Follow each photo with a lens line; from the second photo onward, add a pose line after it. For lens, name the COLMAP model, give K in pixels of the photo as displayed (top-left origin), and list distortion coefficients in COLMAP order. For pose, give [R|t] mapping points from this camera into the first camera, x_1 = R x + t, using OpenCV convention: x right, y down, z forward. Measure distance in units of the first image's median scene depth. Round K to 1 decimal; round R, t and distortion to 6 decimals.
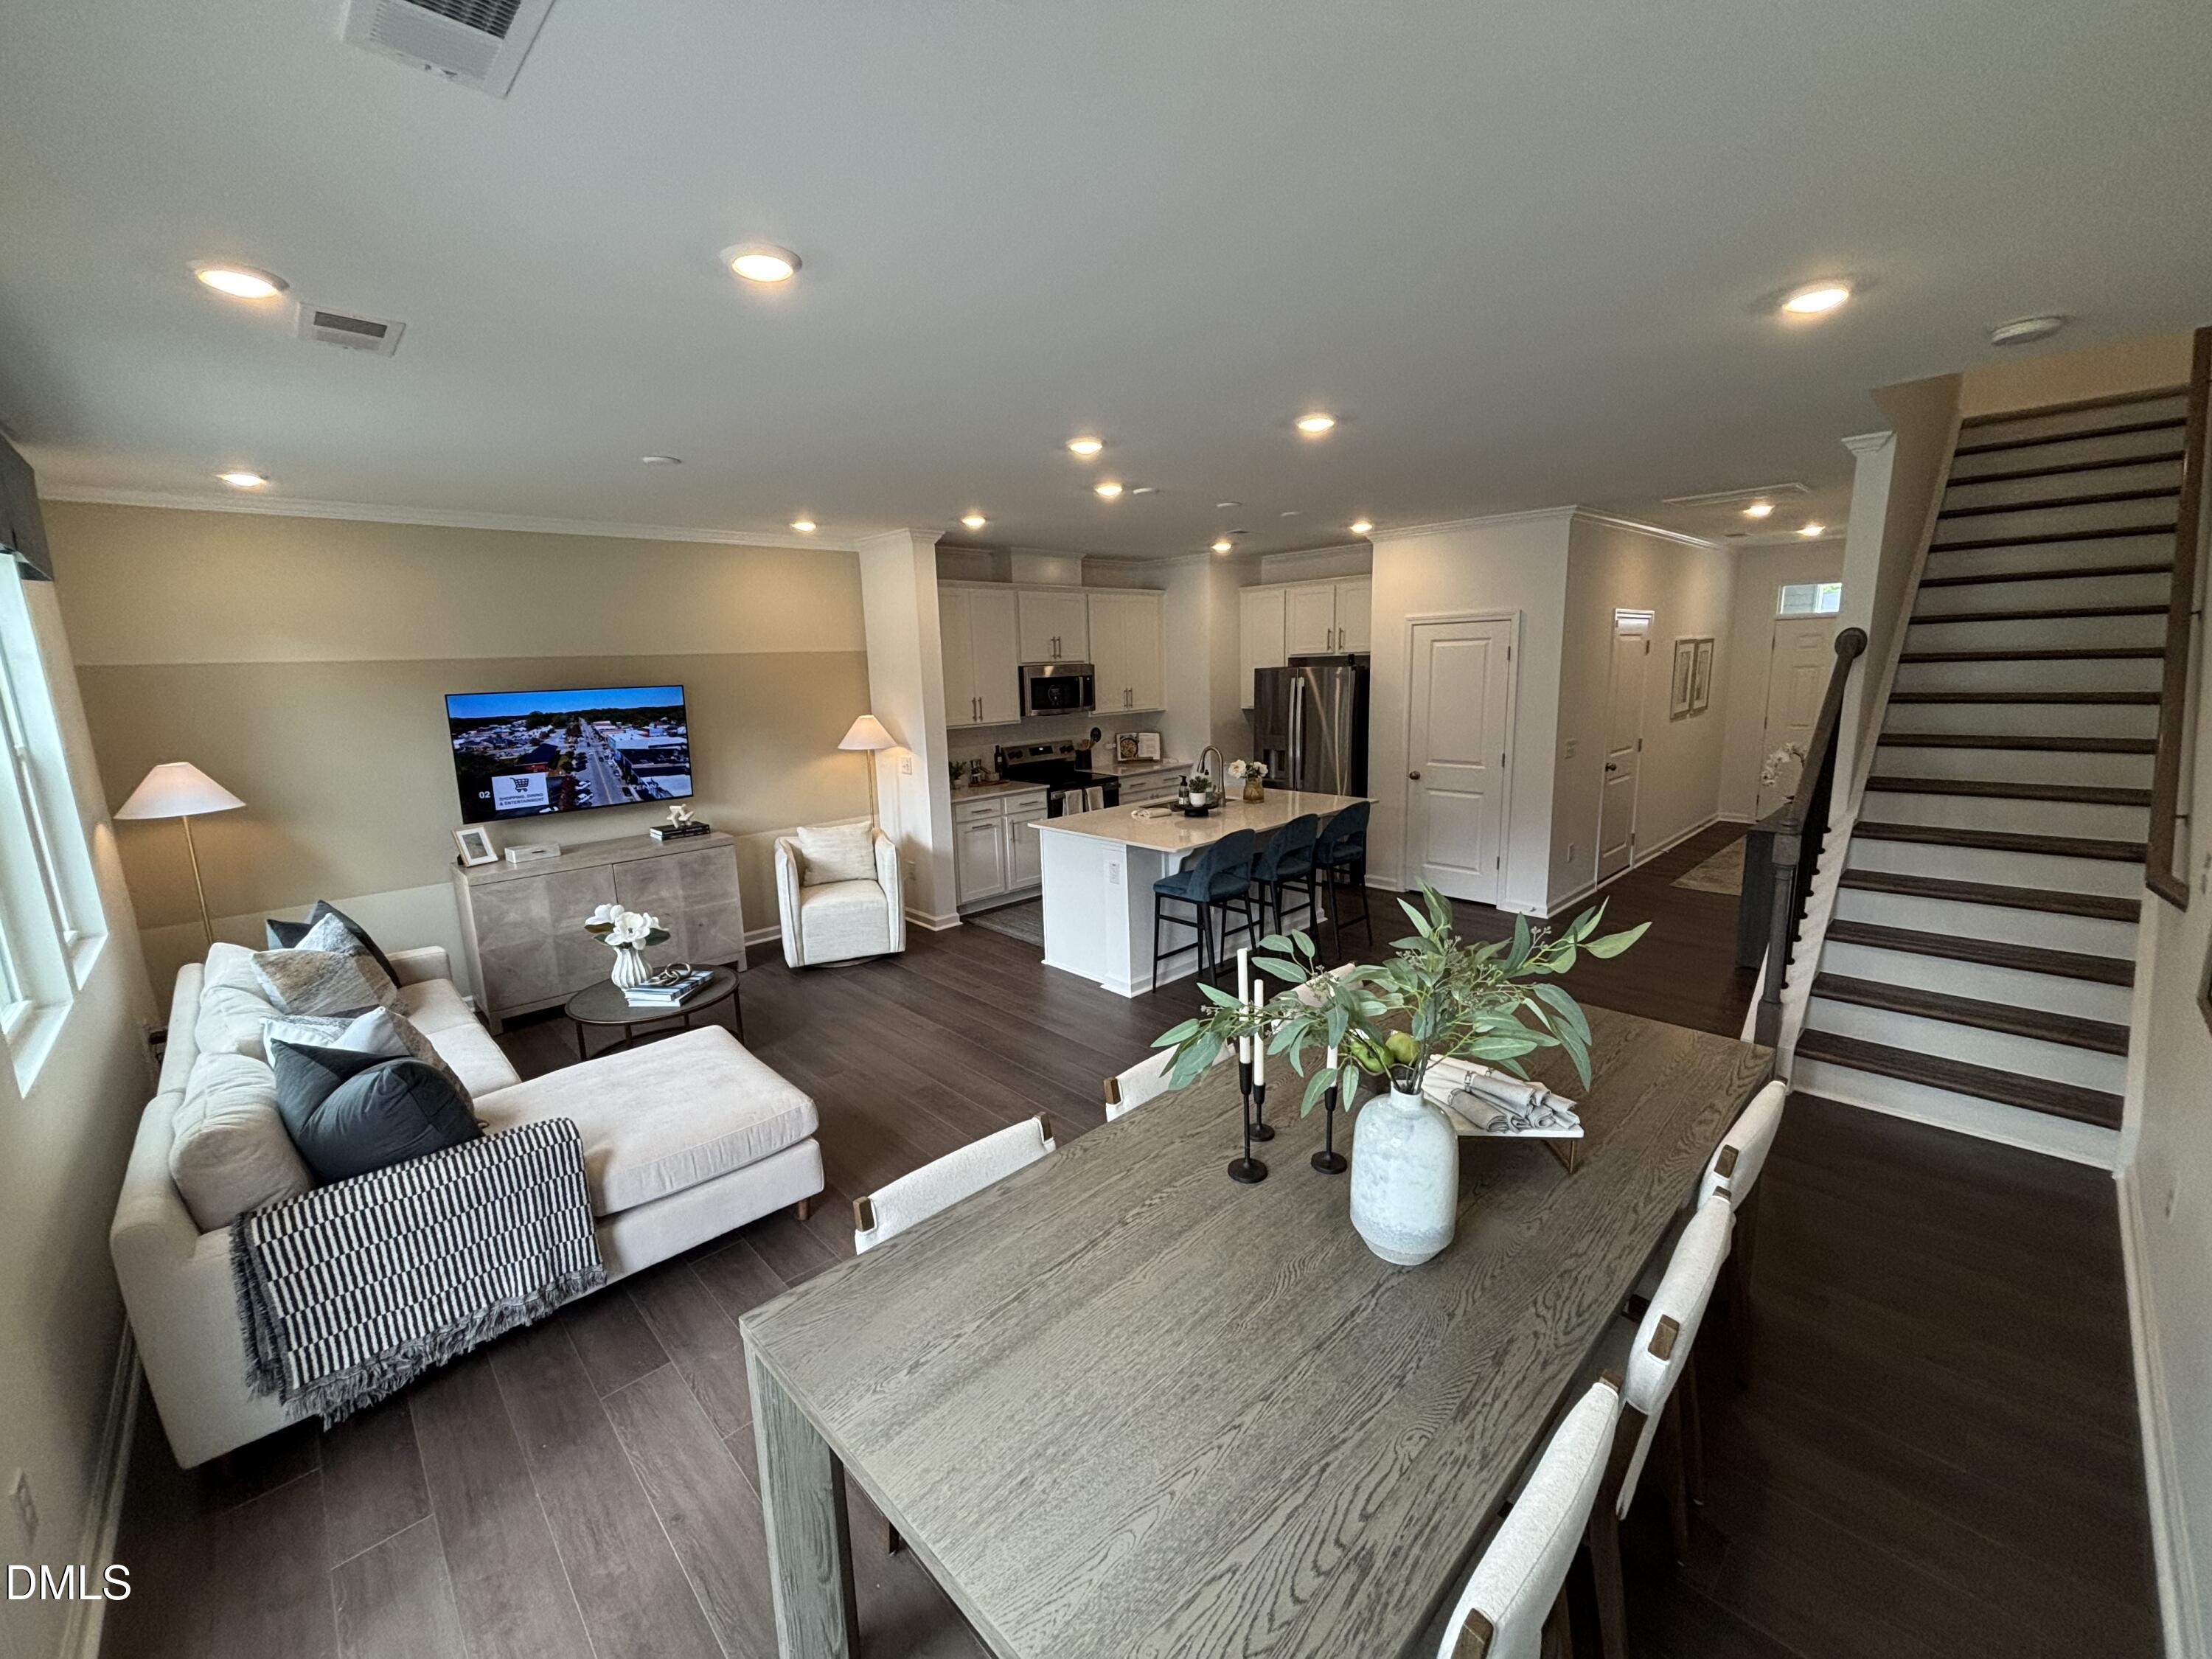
lens RADIAL K [[887.2, 0, 1098.3], [0, 887.2, 825.6], [0, 0, 1]] dist [0.001977, 0.000116]
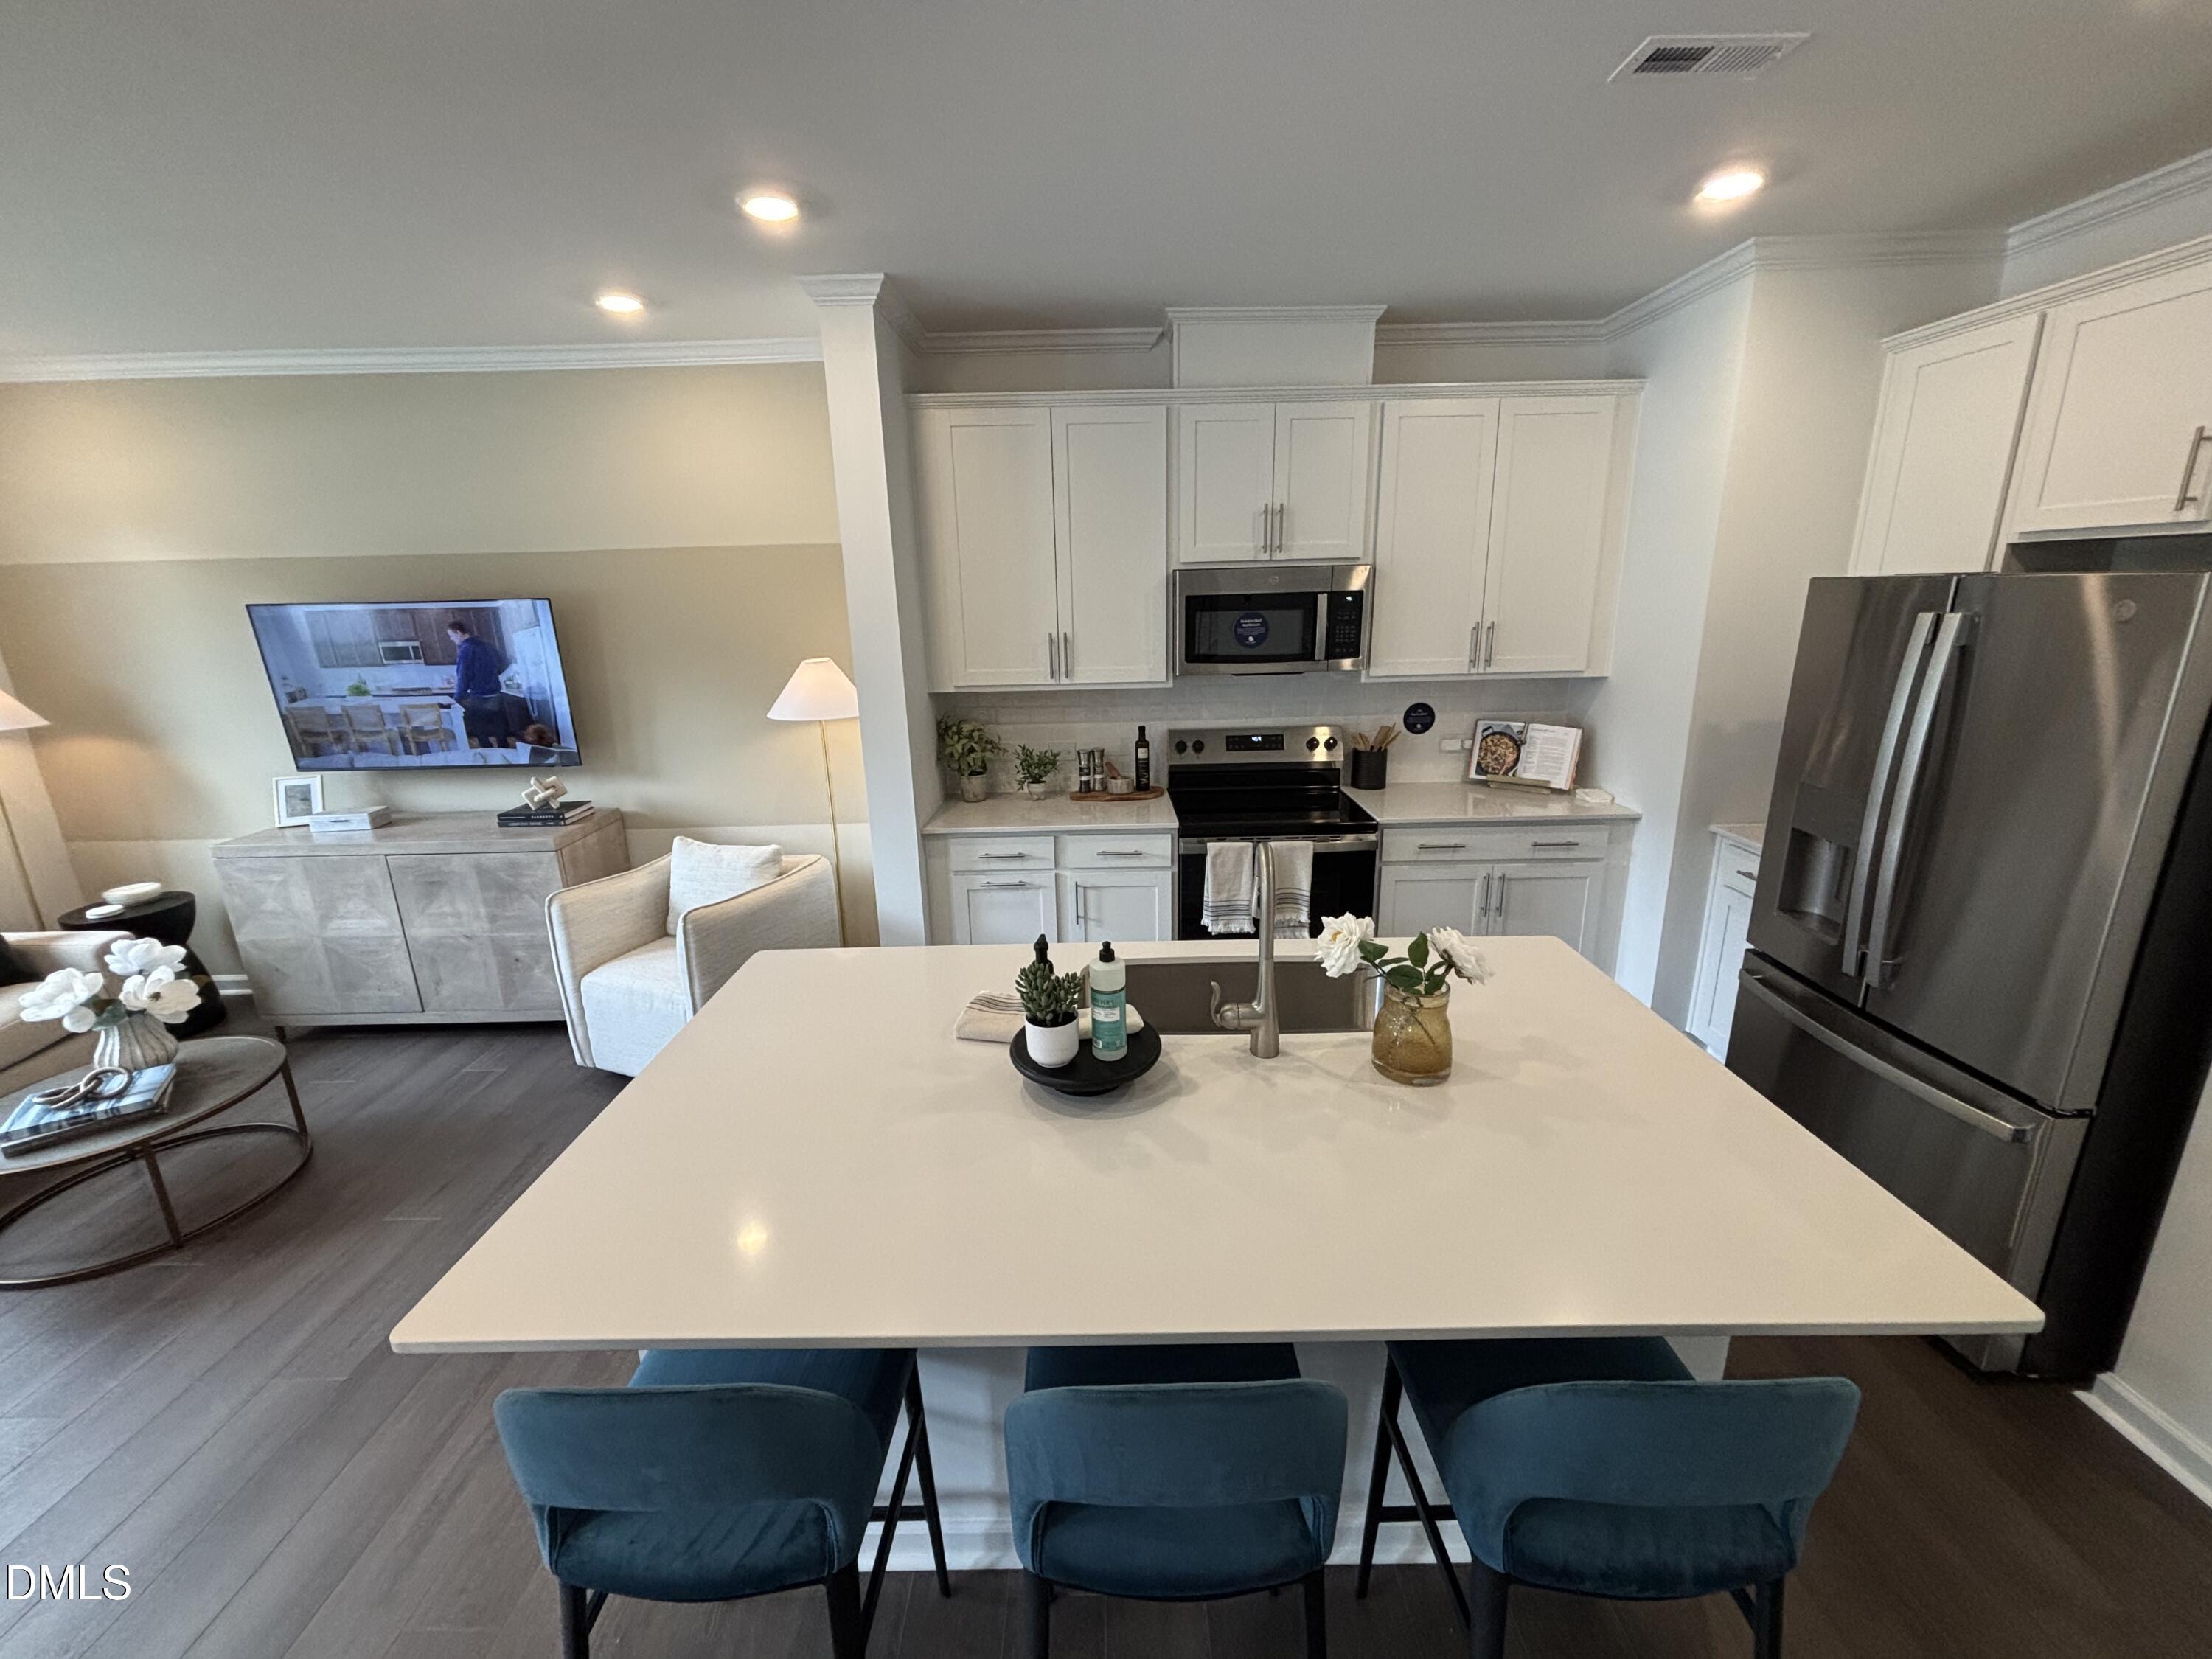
lens RADIAL K [[887.2, 0, 1098.3], [0, 887.2, 825.6], [0, 0, 1]] dist [0.001977, 0.000116]
pose [[0.726223, 0.189497, -0.660826, 0.226872], [-0.125903, 0.981662, 0.143137, -0.106566], [0.675832, -0.020749, 0.736764, 0.613750]]
